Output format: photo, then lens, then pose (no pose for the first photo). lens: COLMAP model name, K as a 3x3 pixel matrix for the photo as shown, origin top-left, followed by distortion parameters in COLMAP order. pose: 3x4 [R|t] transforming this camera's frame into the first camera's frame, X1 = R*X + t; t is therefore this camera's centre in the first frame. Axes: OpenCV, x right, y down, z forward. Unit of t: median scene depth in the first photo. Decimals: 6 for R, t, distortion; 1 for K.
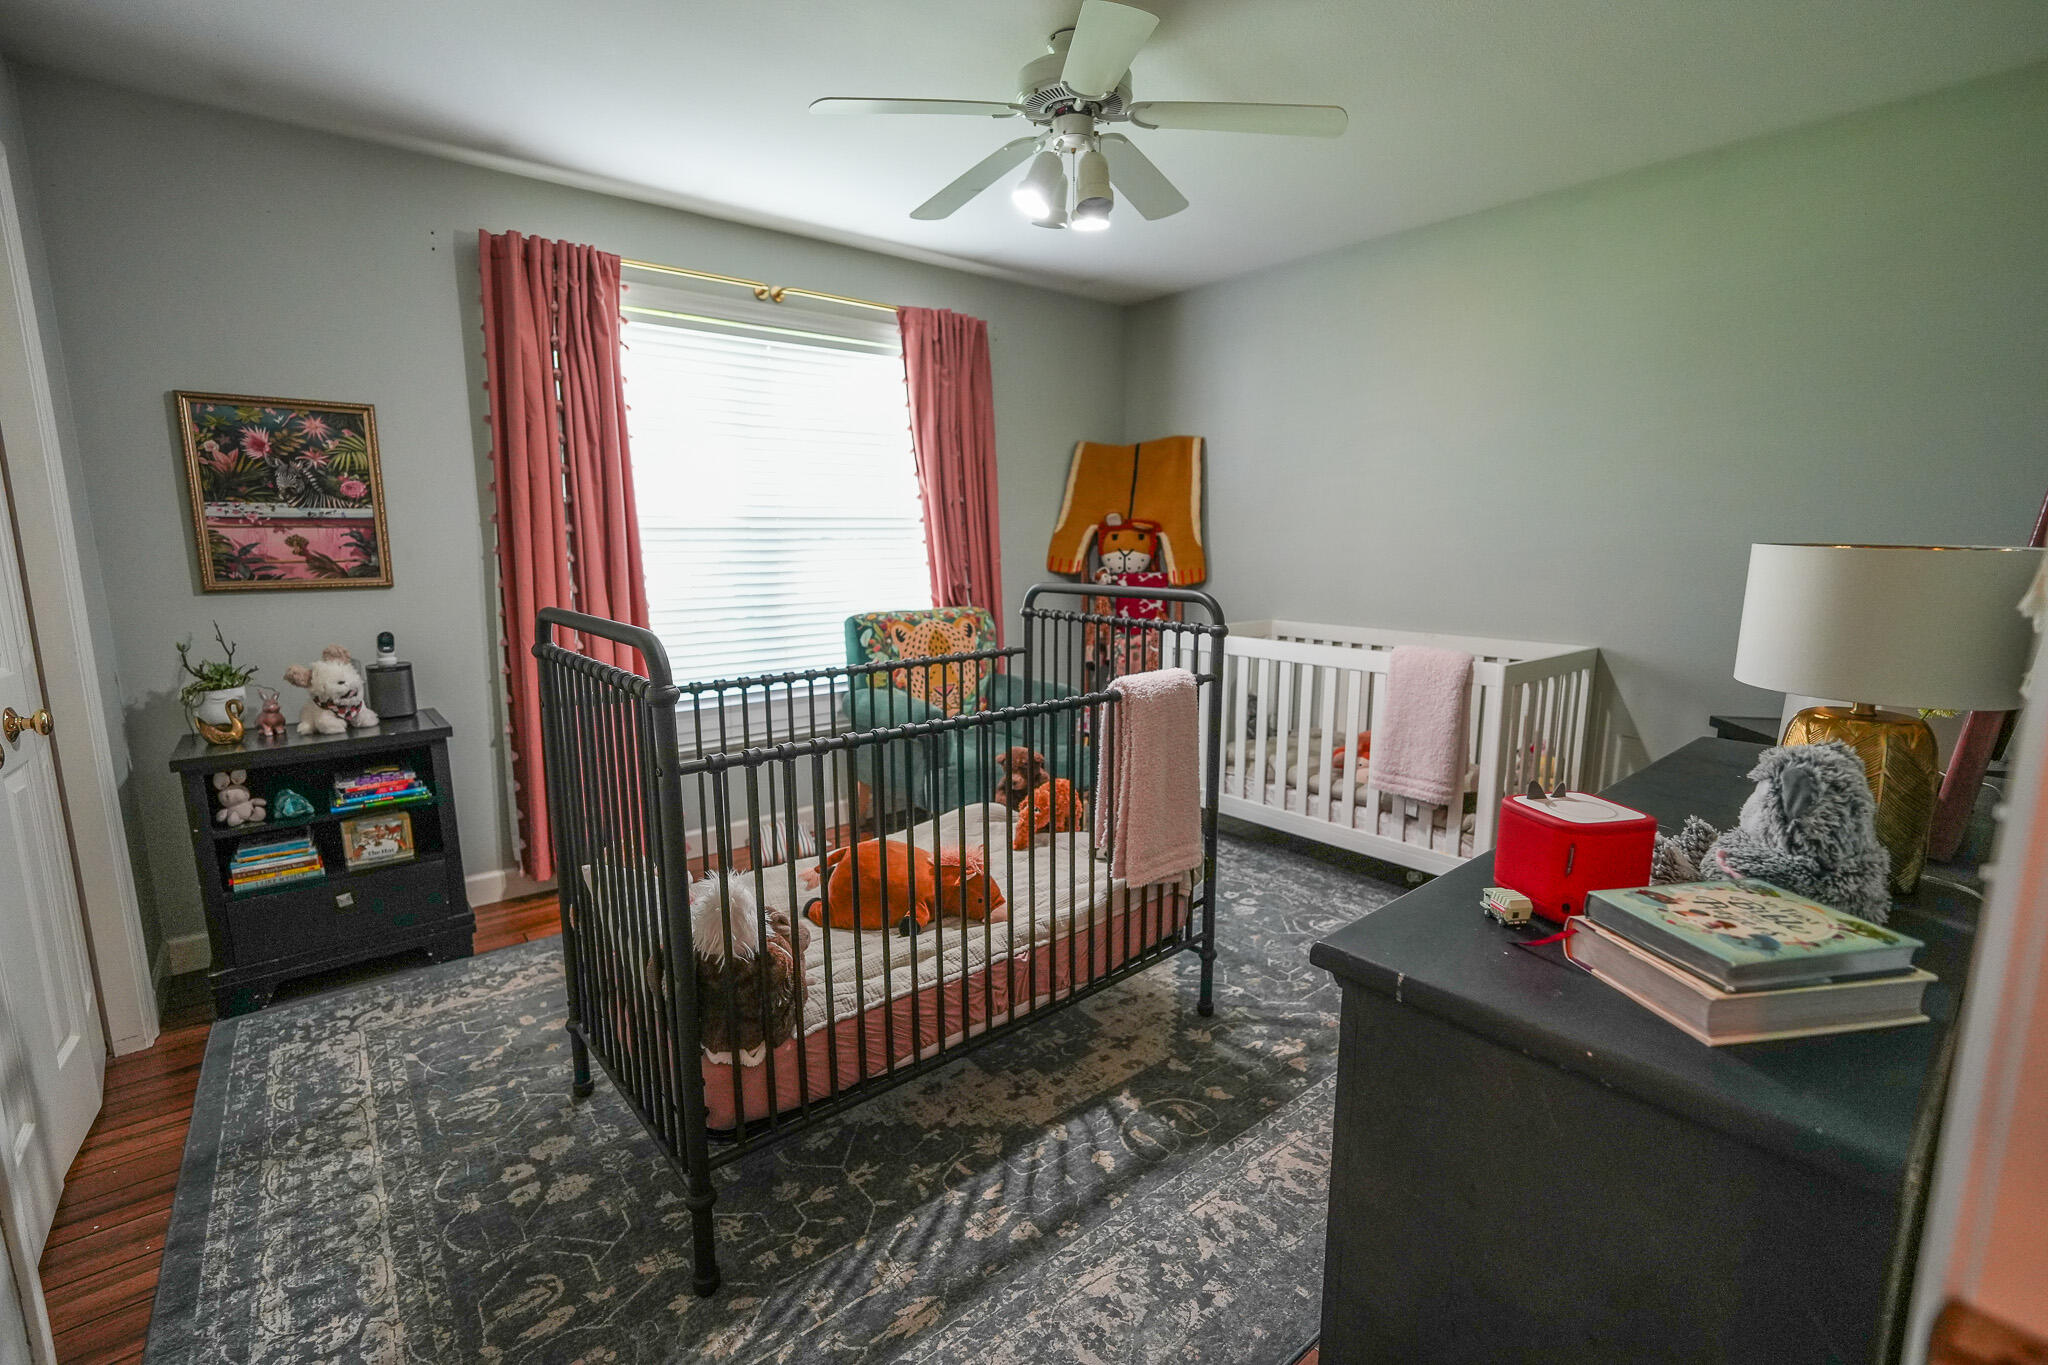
lens RADIAL K [[903.5, 0, 1026.9], [0, 903.5, 683.6], [0, 0, 1]] dist [-0.019594, 0.007755]
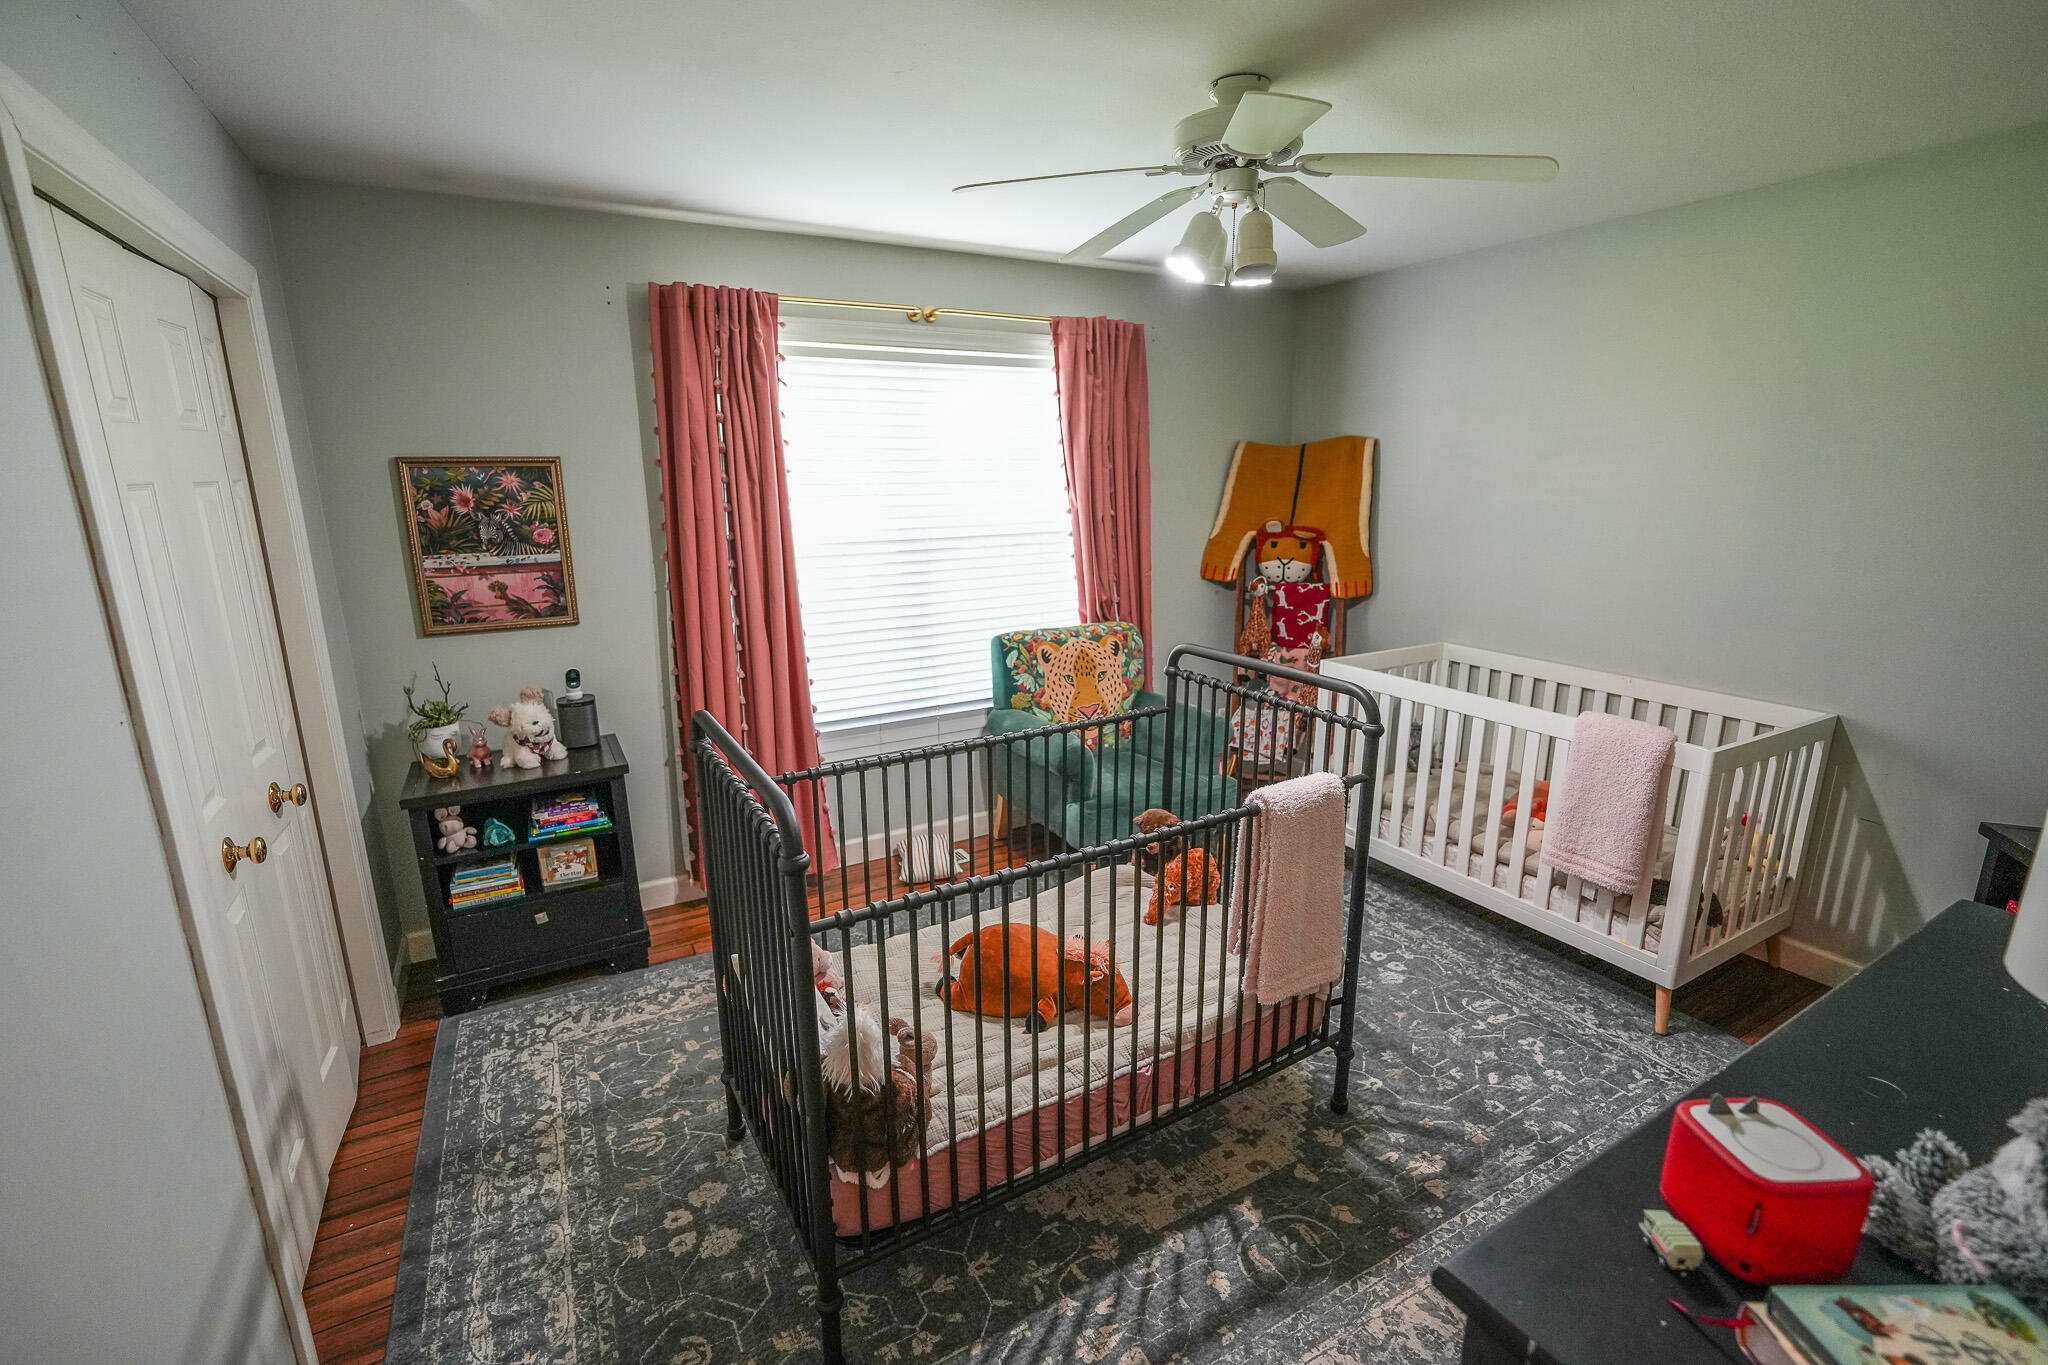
lens RADIAL K [[903.5, 0, 1025.0], [0, 903.5, 681.5], [0, 0, 1]] dist [-0.019594, 0.007755]
pose [[0.984372, 0.036432, -0.172290, 0.015846], [-0.023516, 0.996798, 0.076423, -0.161533], [0.174522, -0.071177, 0.982077, 0.025987]]
